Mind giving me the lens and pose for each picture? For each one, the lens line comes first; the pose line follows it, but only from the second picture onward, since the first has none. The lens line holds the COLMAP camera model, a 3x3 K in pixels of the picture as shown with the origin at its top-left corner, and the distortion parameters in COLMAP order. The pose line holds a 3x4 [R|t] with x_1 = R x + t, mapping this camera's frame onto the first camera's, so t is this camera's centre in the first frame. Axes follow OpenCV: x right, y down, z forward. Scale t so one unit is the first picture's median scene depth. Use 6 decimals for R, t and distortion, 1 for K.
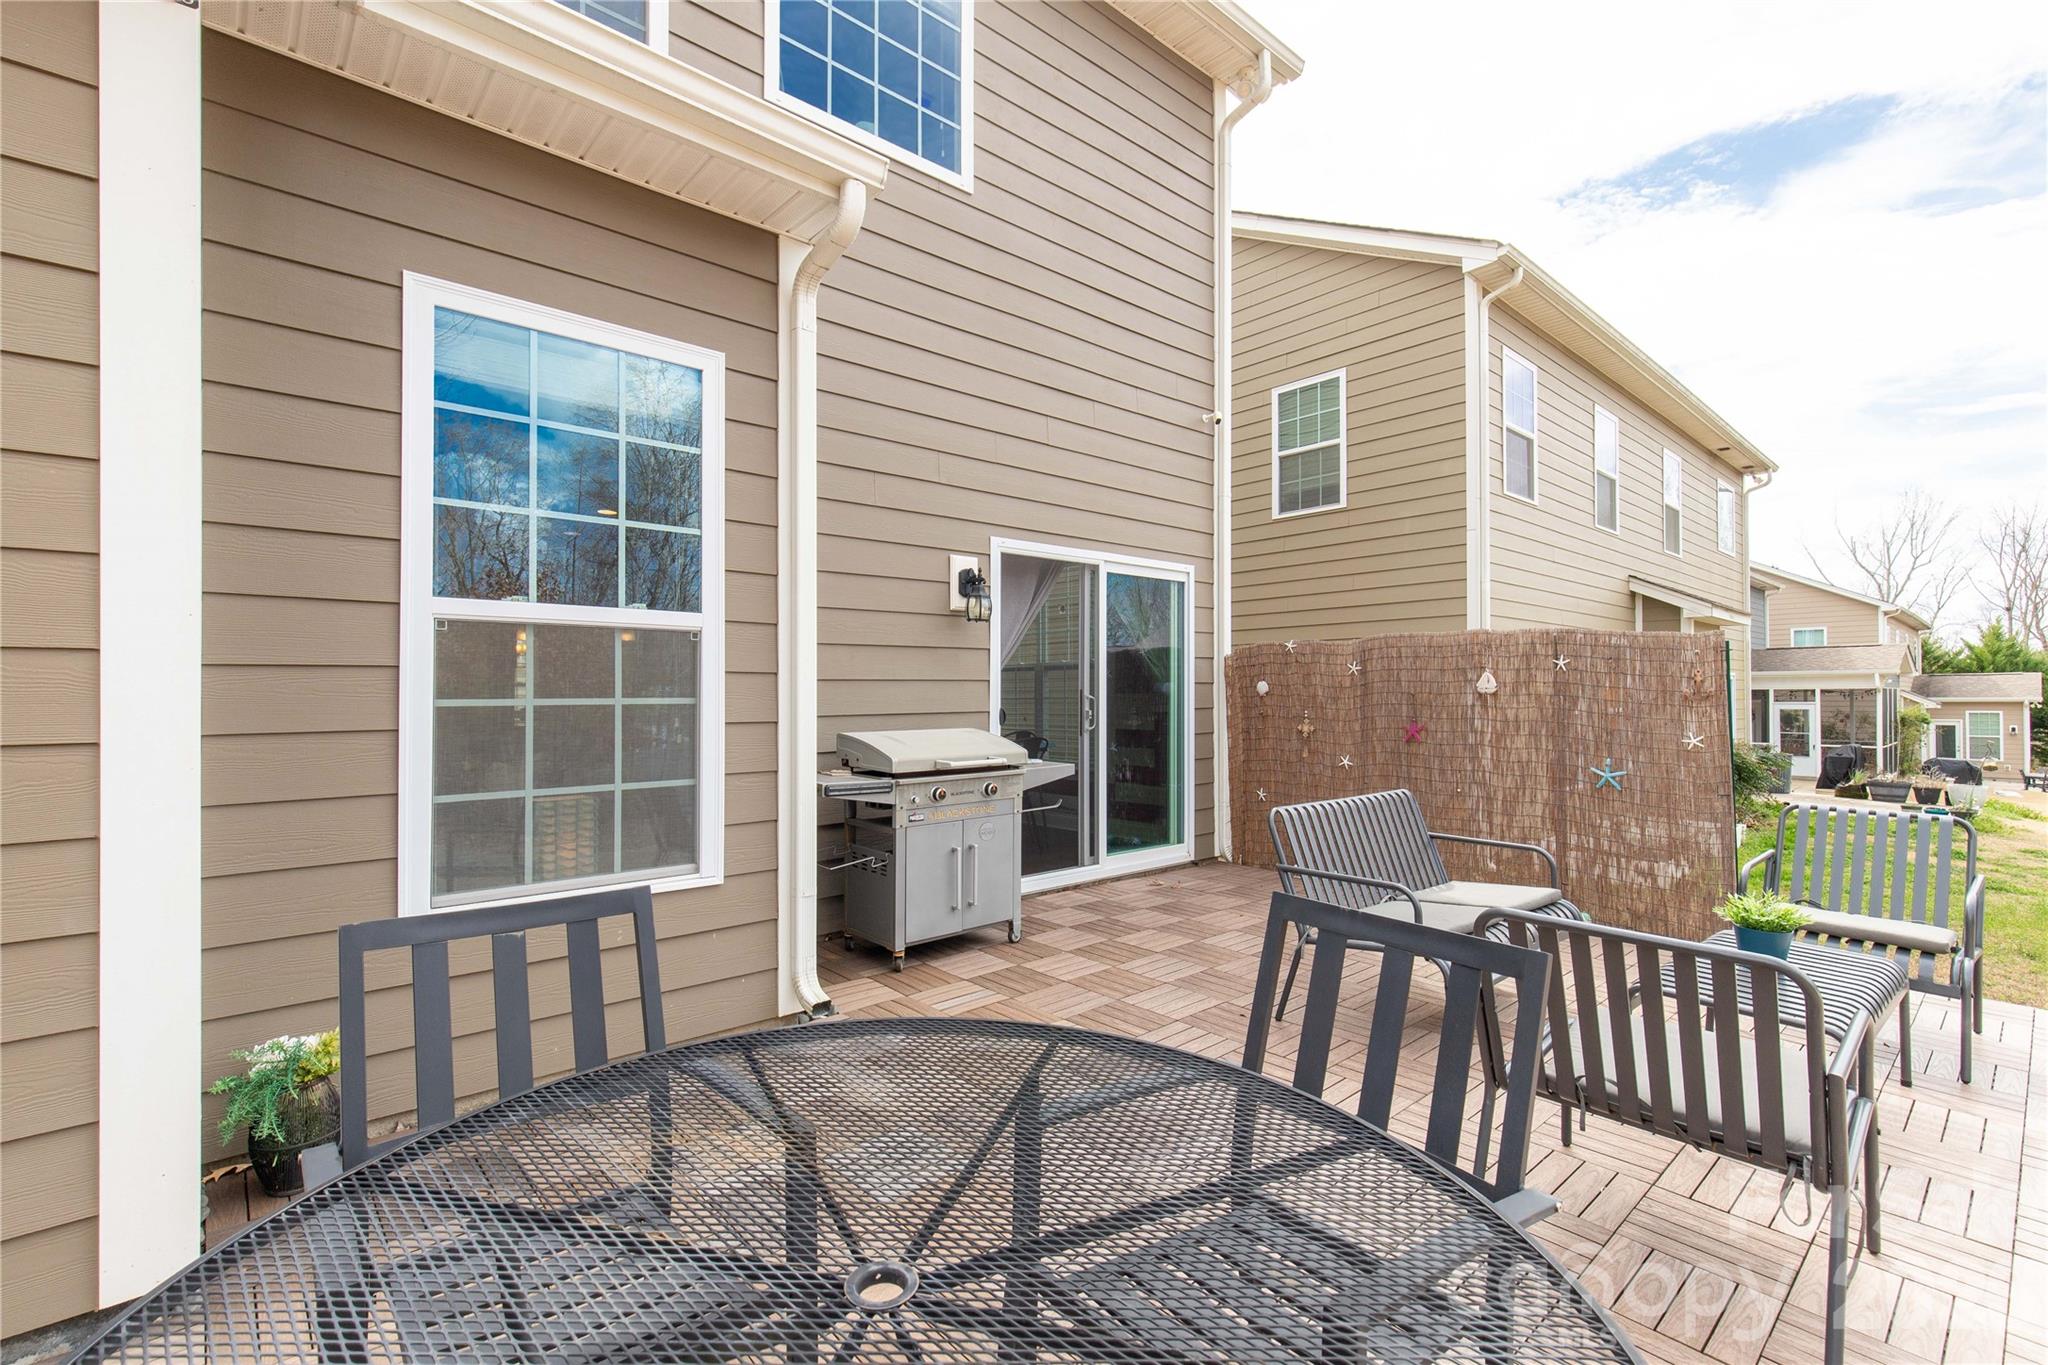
lens RADIAL K [[886.8, 0, 973.2], [0, 886.8, 678.4], [0, 0, 1]] dist [-0.000111, 0.000267]
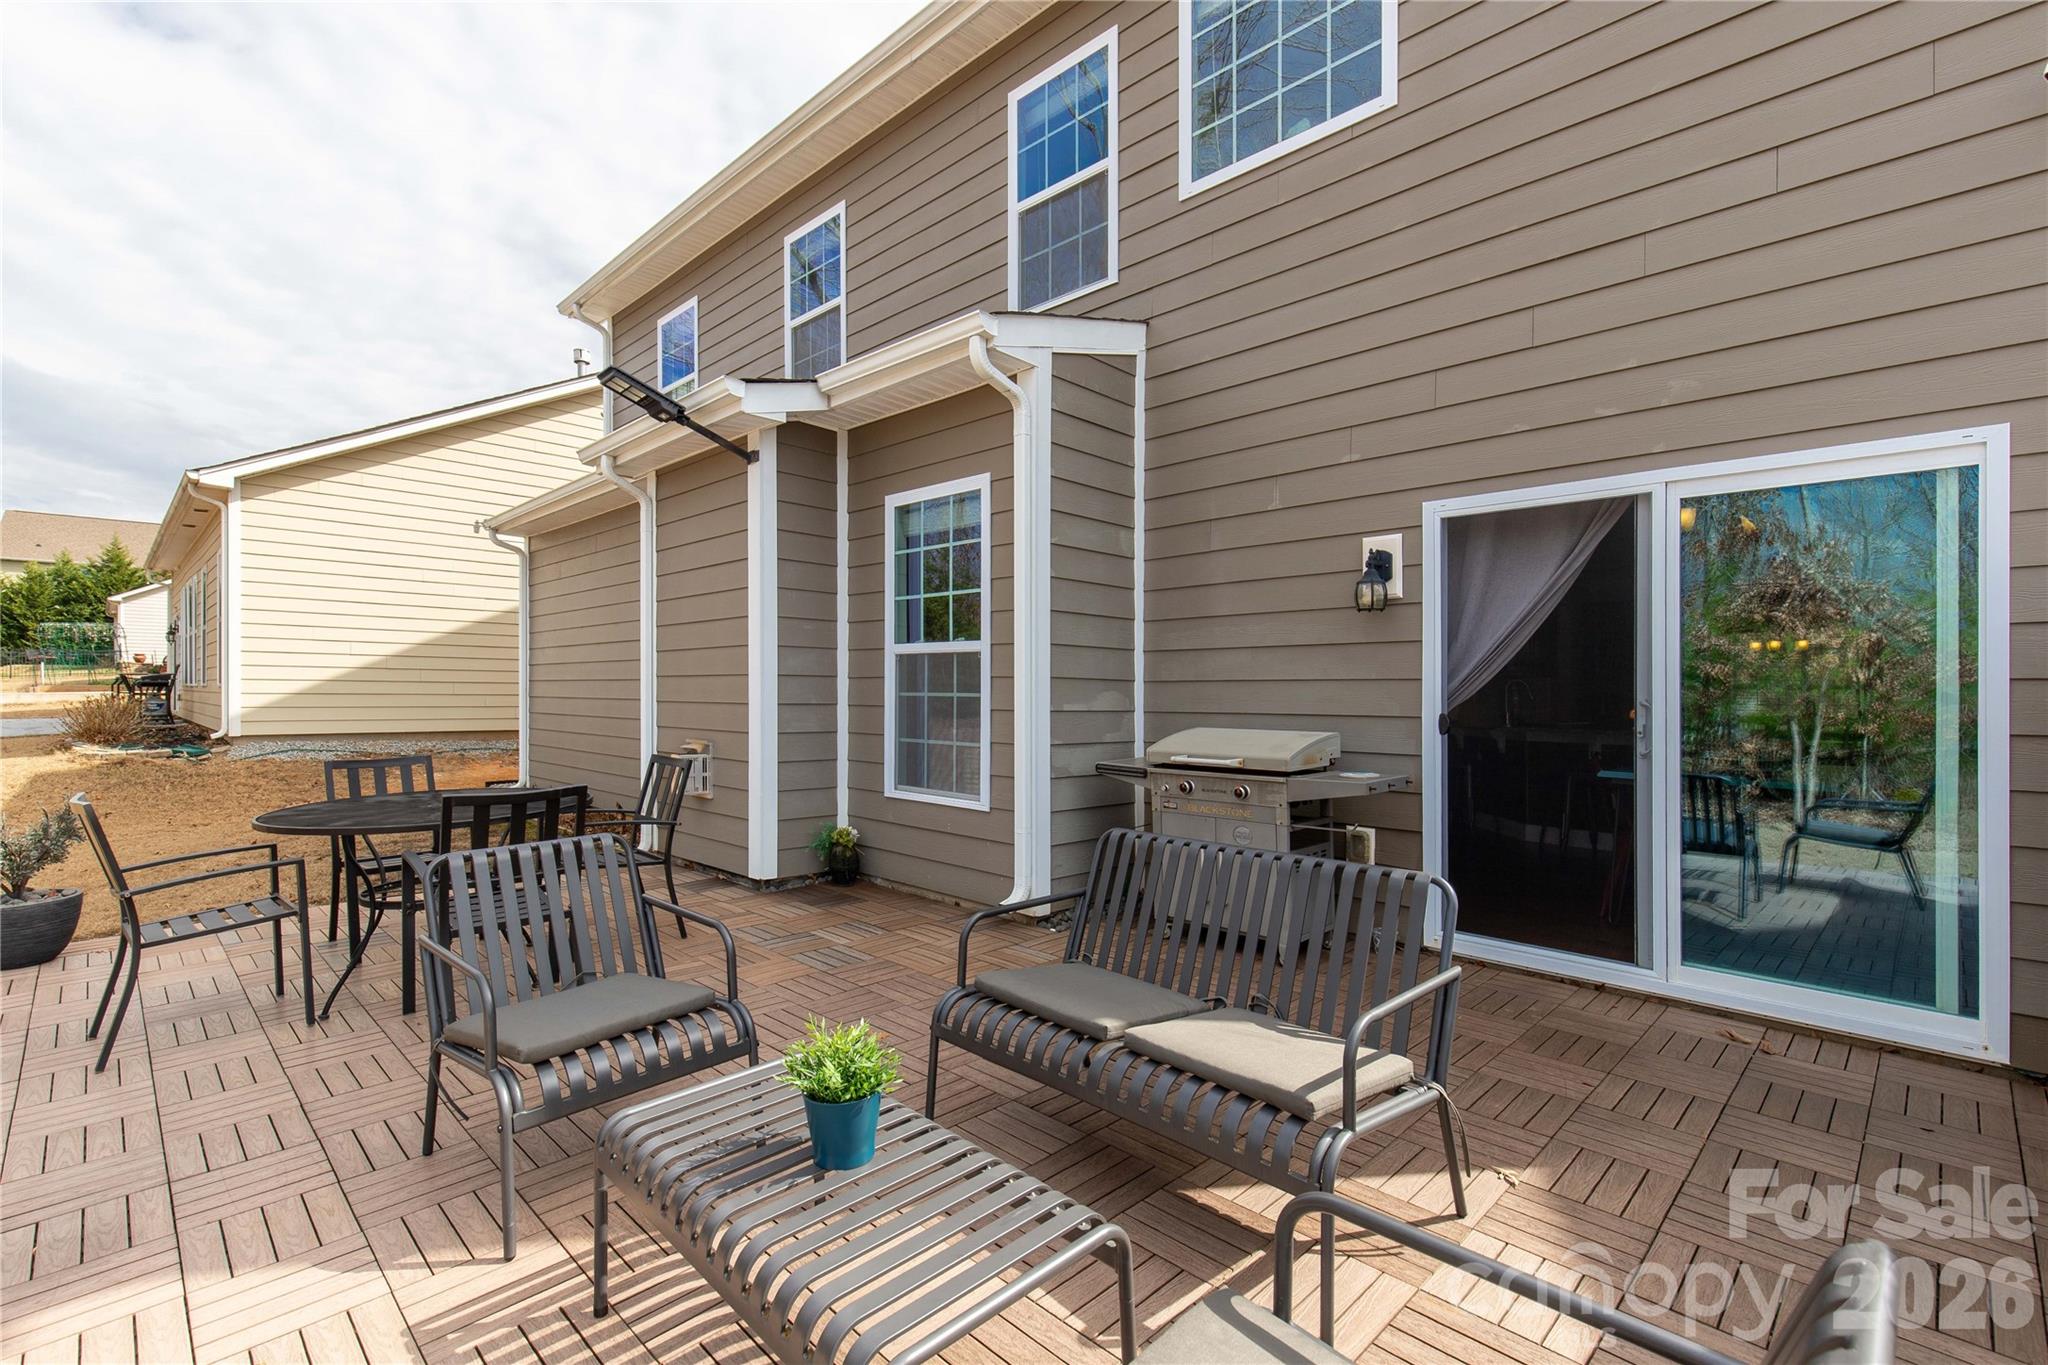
lens RADIAL K [[891.1, 0, 1013.4], [0, 891.1, 676.9], [0, 0, 1]] dist [0.001416, 0.000196]
pose [[0.114472, -0.008483, -0.993390, 0.677718], [0.010171, 0.999921, -0.007367, 0.002151], [0.993374, -0.009261, 0.114549, 0.453162]]
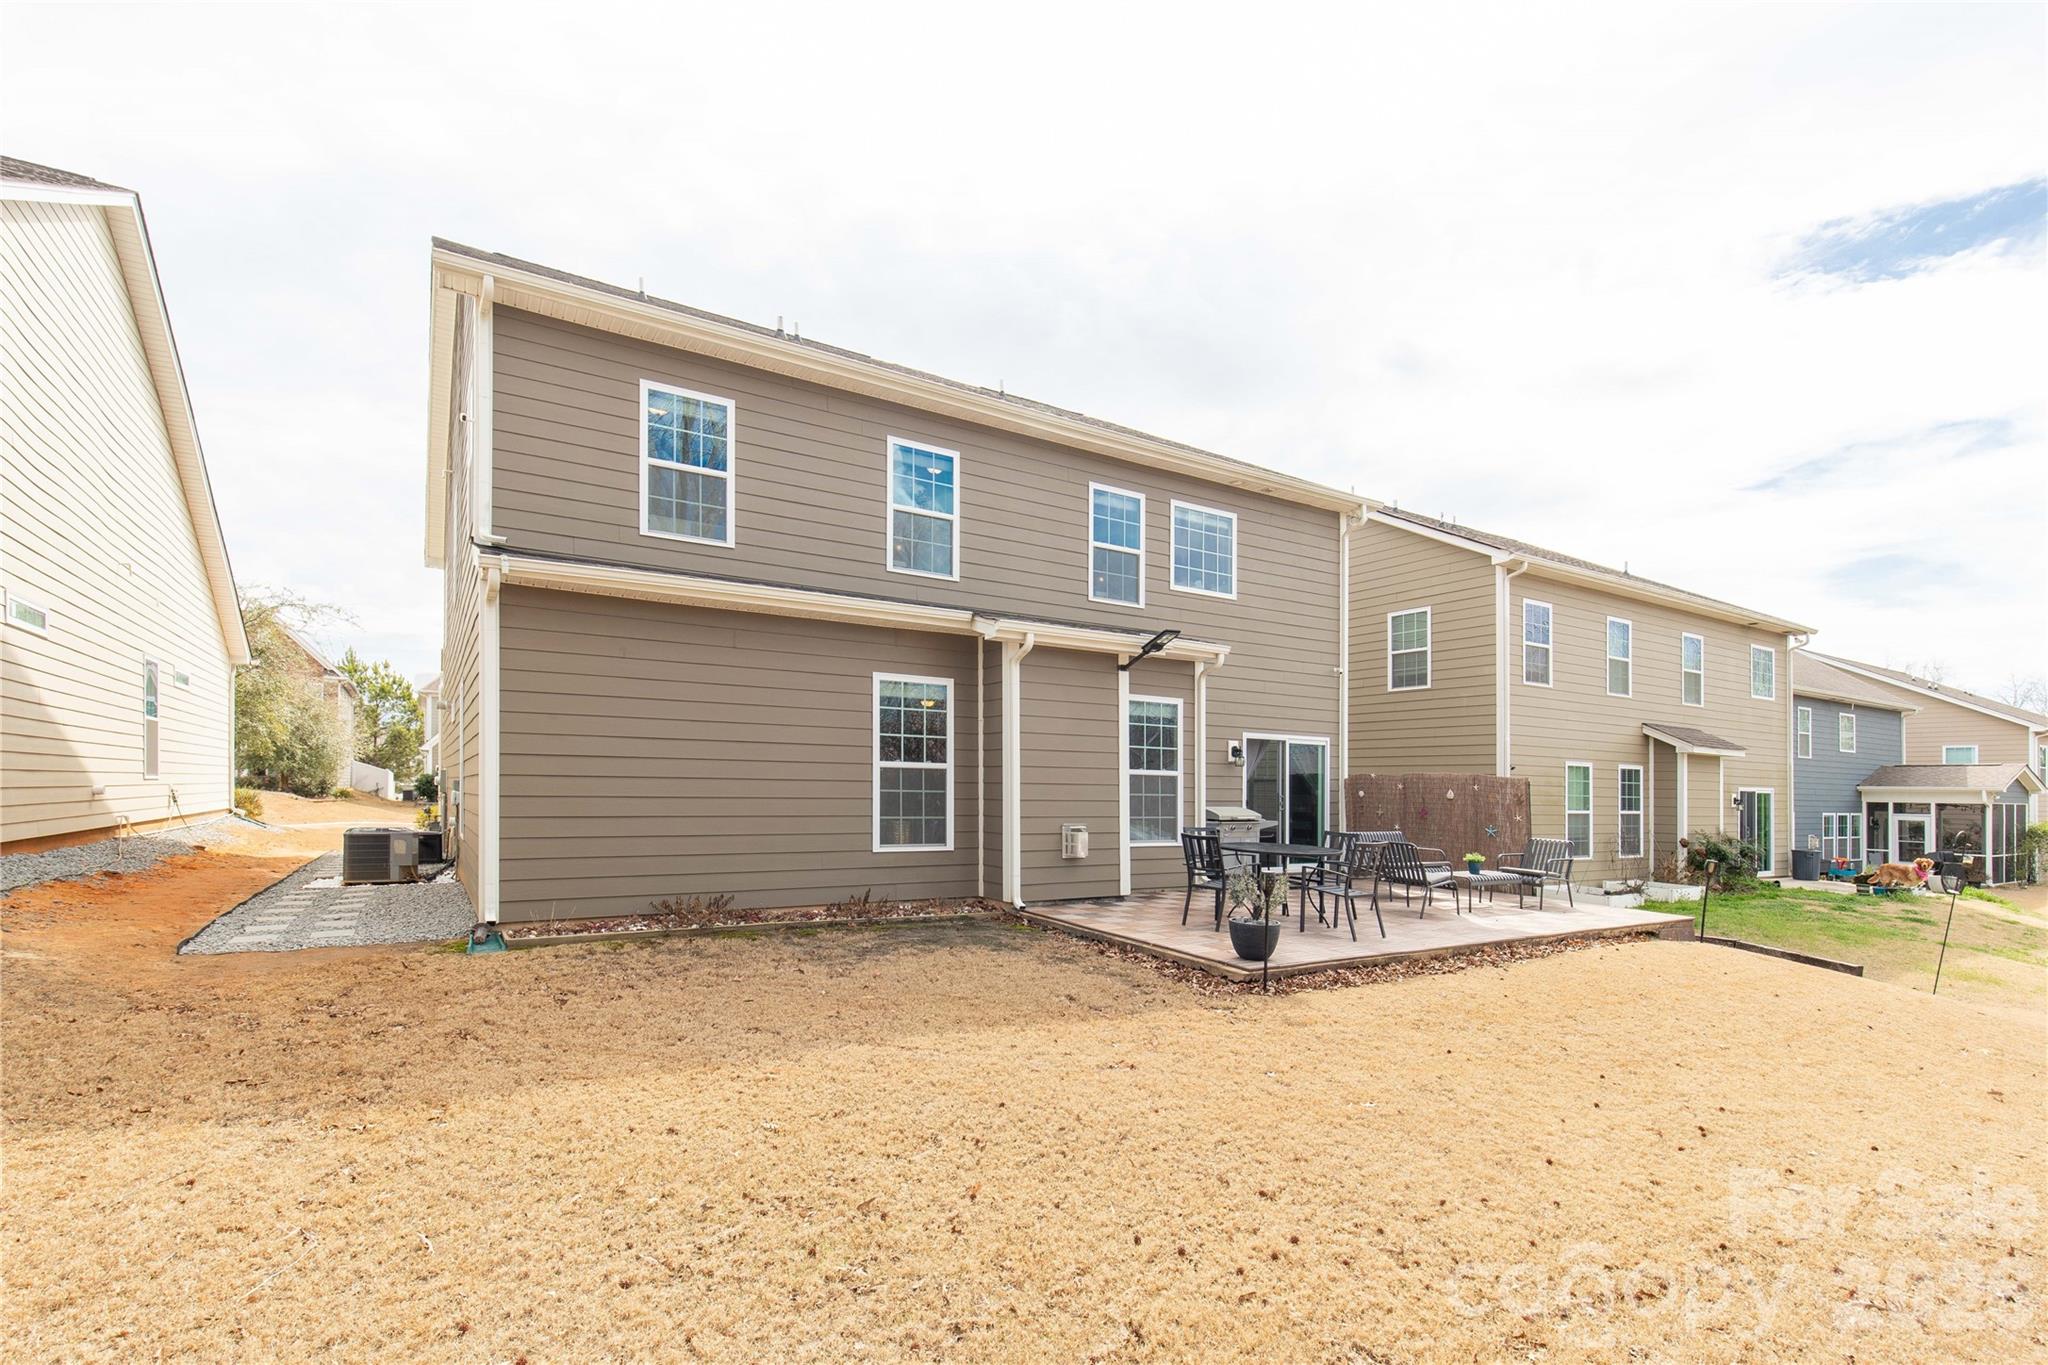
lens RADIAL K [[998.5, 0, 965.8], [0, 998.5, 707.2], [0, 0, 1]] dist [-0.002130, -0.000542]
pose [[0.988942, 0.012760, -0.147755, -0.293430], [-0.021408, 0.998139, -0.057091, -0.043220], [0.146752, 0.059623, 0.987375, -1.665222]]
